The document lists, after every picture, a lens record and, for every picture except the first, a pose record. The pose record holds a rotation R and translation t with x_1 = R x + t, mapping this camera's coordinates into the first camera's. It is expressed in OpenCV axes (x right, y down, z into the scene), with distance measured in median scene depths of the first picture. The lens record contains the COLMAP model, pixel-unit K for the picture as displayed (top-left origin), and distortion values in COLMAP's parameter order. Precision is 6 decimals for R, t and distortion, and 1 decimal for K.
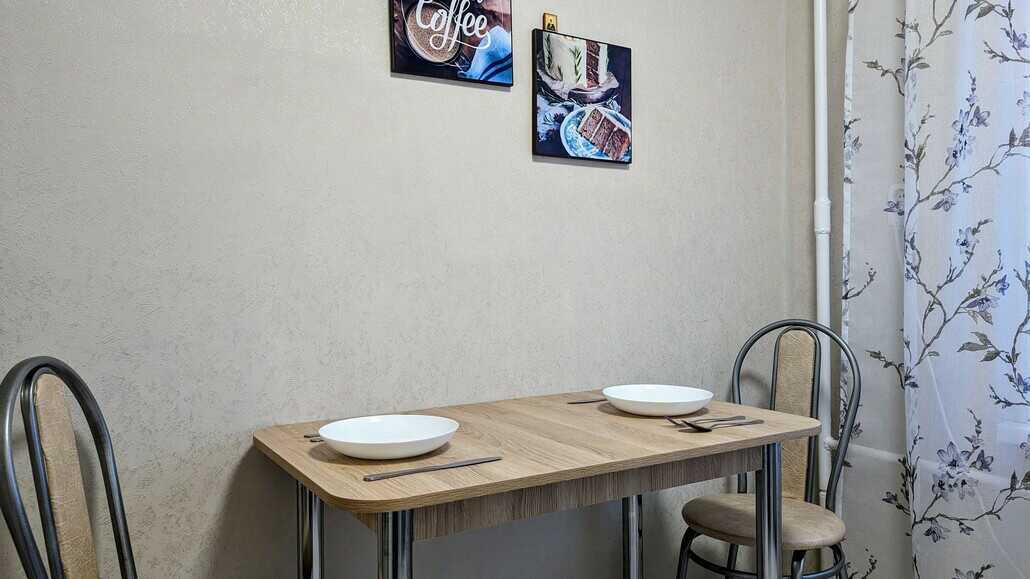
lens RADIAL K [[736.8, 0, 513.7], [0, 736.8, 284.6], [0, 0, 1]] dist [0.009800, -0.007860]
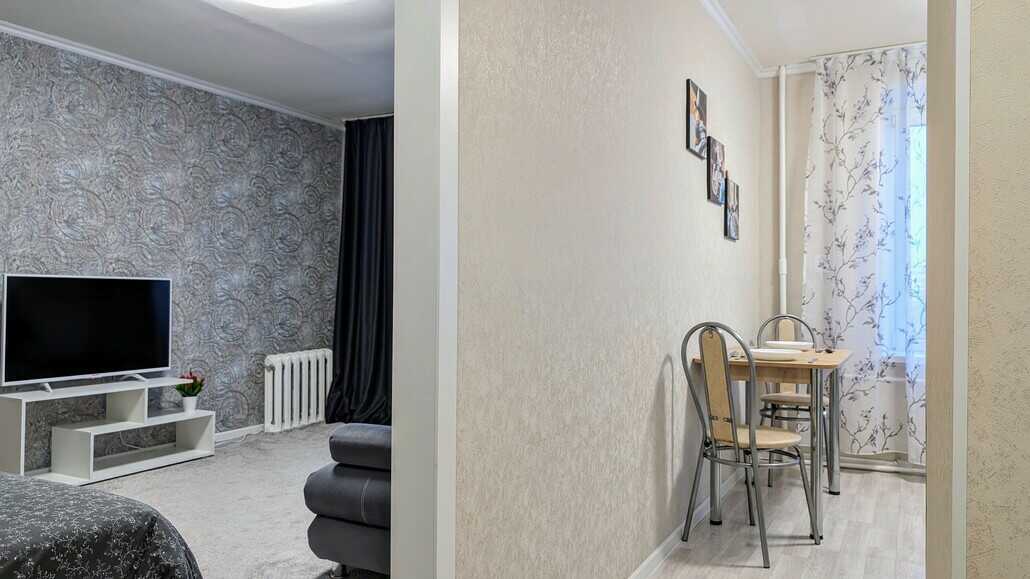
lens RADIAL K [[736.8, 0, 517.2], [0, 736.8, 294.7], [0, 0, 1]] dist [0.009800, -0.007860]
pose [[0.876882, 0.018122, 0.480364, -1.549446], [-0.011945, 0.999802, -0.015913, 0.038635], [-0.480557, 0.008216, 0.876925, -0.610214]]
